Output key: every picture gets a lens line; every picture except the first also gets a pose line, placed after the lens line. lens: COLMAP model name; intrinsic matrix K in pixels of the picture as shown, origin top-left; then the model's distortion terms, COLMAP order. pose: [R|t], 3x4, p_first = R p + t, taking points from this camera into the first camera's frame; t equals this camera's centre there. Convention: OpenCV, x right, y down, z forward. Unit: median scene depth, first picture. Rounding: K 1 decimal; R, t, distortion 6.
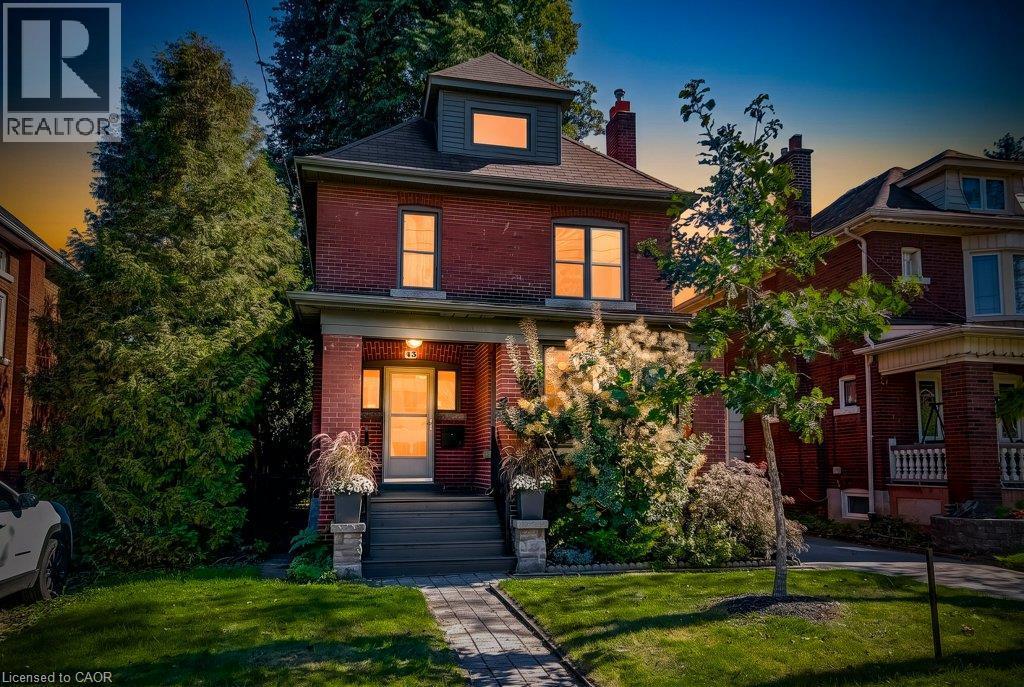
lens RADIAL K [[672.4, 0, 510.9], [0, 672.4, 408.8], [0, 0, 1]] dist [0.054040, 0.000918]
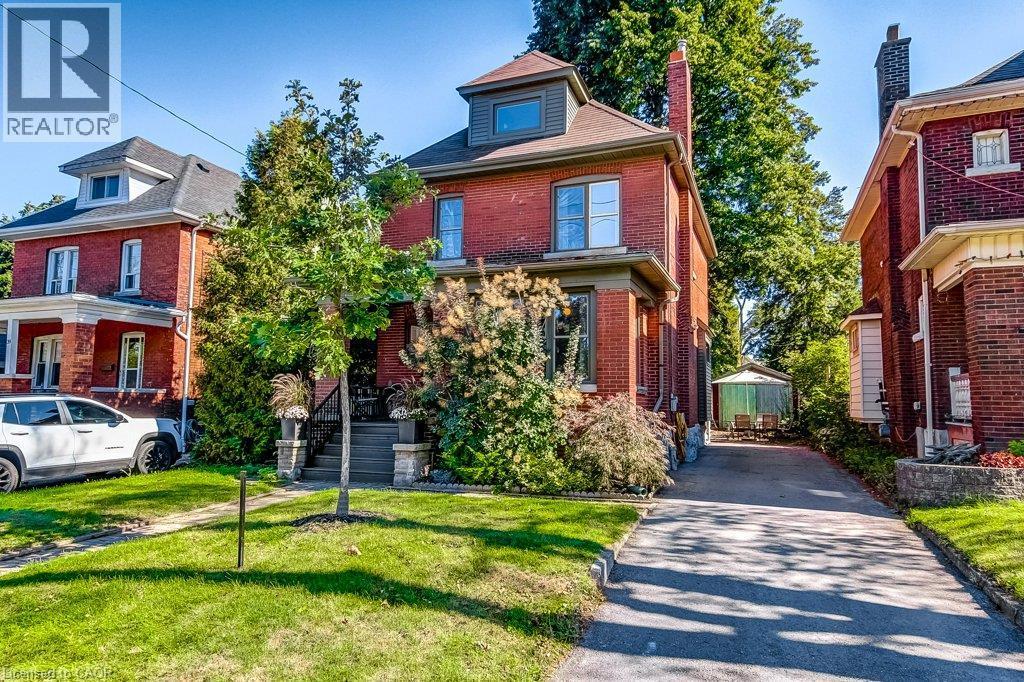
lens RADIAL K [[571.5, 0, 512.6], [0, 571.5, 357.8], [0, 0, 1]] dist [-0.000137, 0.000114]
pose [[0.857804, -0.035048, -0.512780, 0.697353], [0.040864, 0.999165, 0.000067, 0.016338], [0.512350, -0.021012, 0.858520, 0.204537]]
